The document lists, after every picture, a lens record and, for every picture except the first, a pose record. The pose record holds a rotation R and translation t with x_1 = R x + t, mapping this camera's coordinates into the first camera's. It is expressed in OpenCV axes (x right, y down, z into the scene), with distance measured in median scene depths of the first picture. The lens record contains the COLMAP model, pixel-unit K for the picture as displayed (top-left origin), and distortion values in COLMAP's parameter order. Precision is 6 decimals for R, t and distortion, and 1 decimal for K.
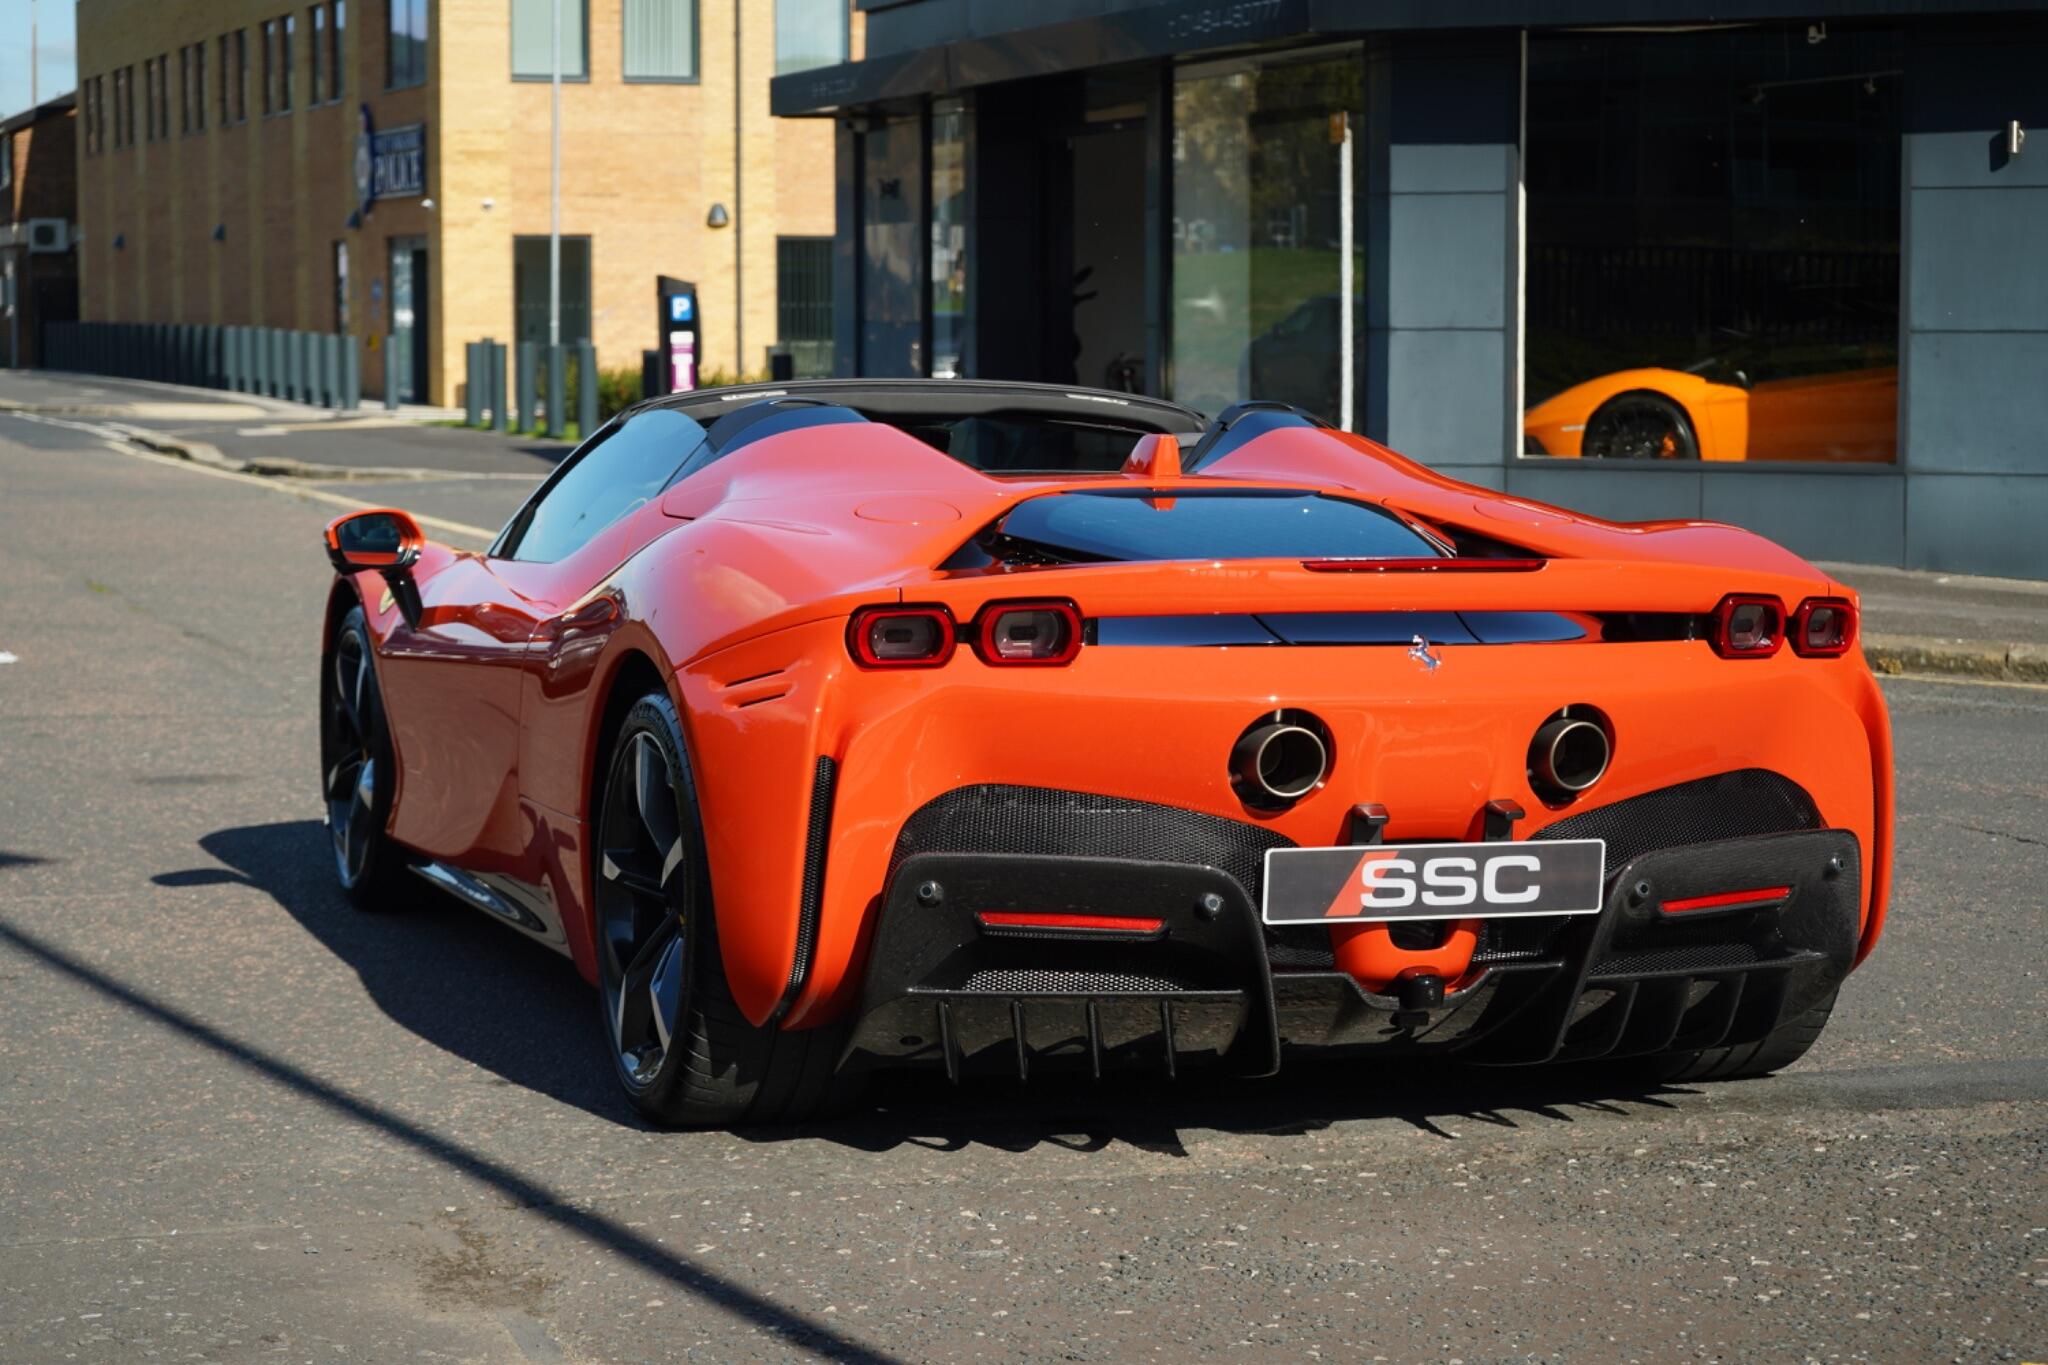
lens RADIAL K [[4200.9, 0, 1009.3], [0, 4200.9, 688.6], [0, 0, 1]] dist [-0.094446, 0.566054]
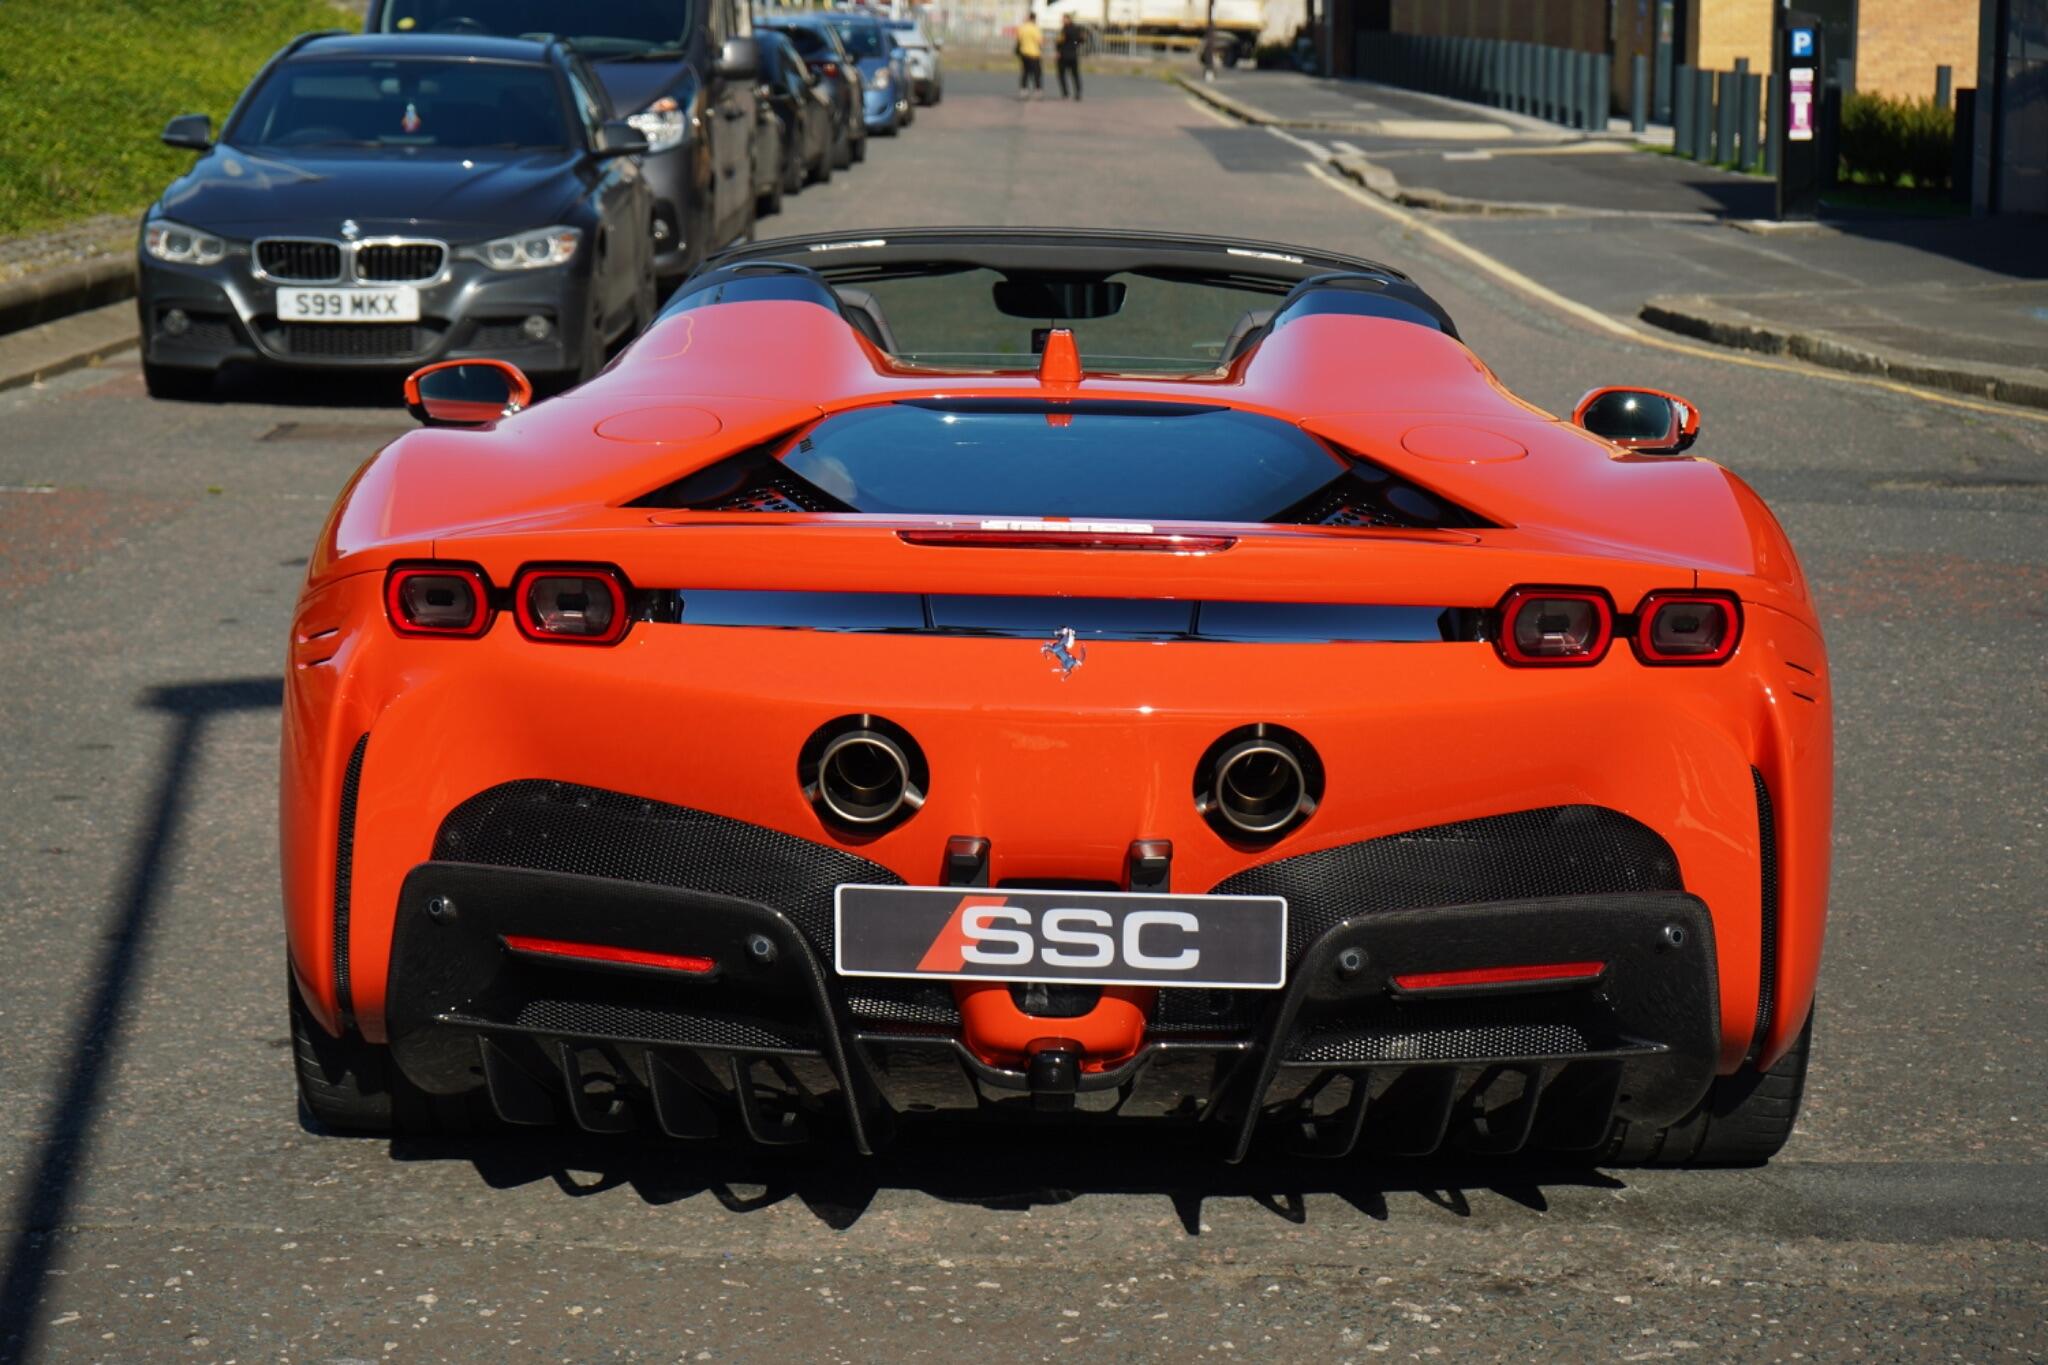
lens RADIAL K [[4200.9, 0, 1009.3], [0, 4200.9, 688.6], [0, 0, 1]] dist [-0.094446, 0.566054]
pose [[0.944224, 0.058492, -0.324066, 0.327908], [-0.035515, 0.996447, 0.076374, -0.058093], [0.327382, -0.060605, 0.942946, 0.231078]]
